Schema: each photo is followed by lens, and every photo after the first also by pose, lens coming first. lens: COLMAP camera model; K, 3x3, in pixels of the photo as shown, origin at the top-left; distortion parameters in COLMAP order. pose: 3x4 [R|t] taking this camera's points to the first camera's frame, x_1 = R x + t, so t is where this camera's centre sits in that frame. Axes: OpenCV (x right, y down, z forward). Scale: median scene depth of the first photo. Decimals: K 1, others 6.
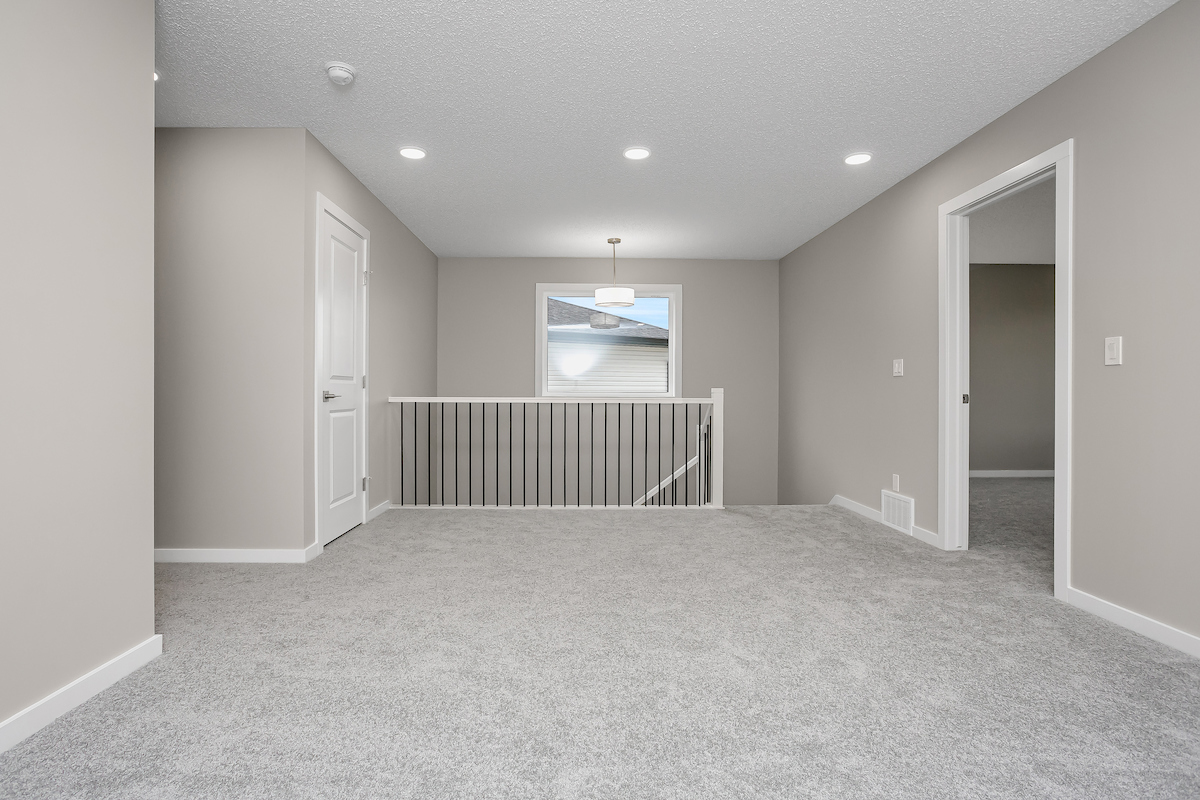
lens RADIAL K [[583.3, 0, 593.5], [0, 583.3, 381.4], [0, 0, 1]] dist [-0.054657, 0.031376]
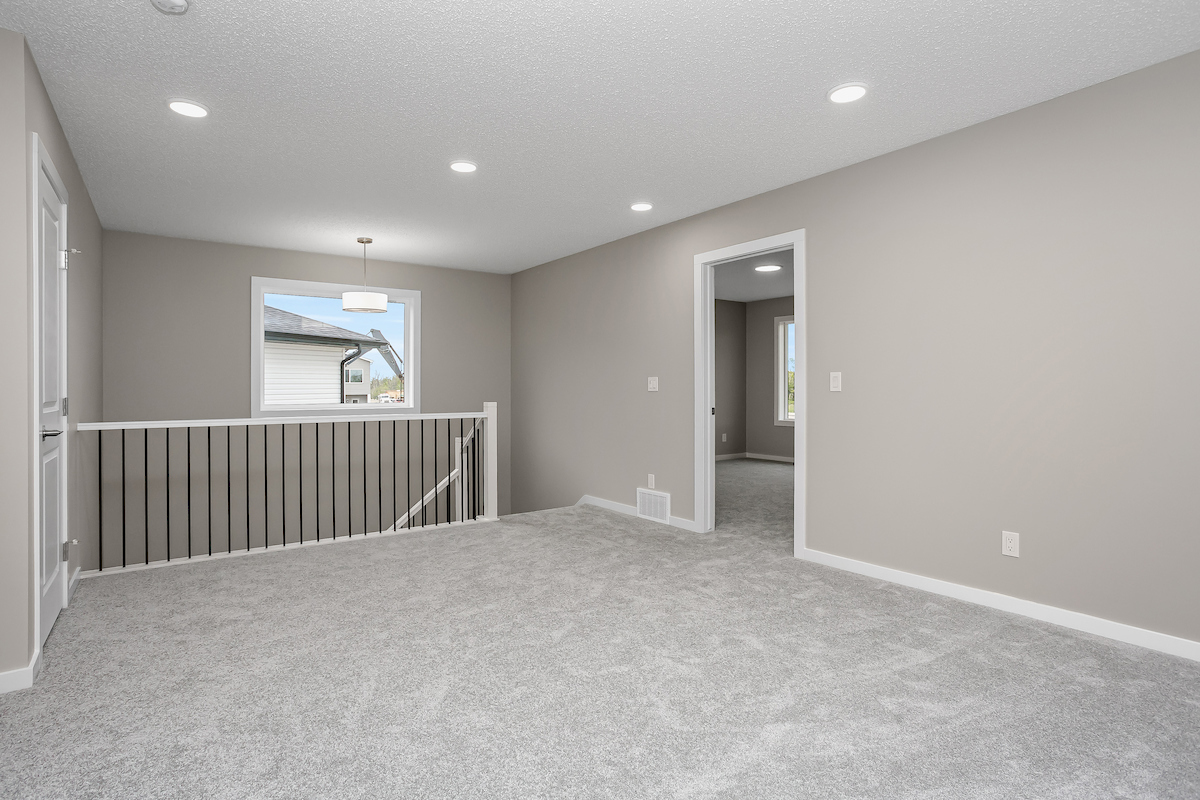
lens RADIAL K [[583.3, 0, 593.5], [0, 583.3, 381.4], [0, 0, 1]] dist [-0.054657, 0.031376]
pose [[0.835913, 0.001088, 0.548861, -0.282698], [-0.001760, 0.999998, 0.000698, -0.037322], [-0.548859, -0.001550, 0.835913, 0.074128]]
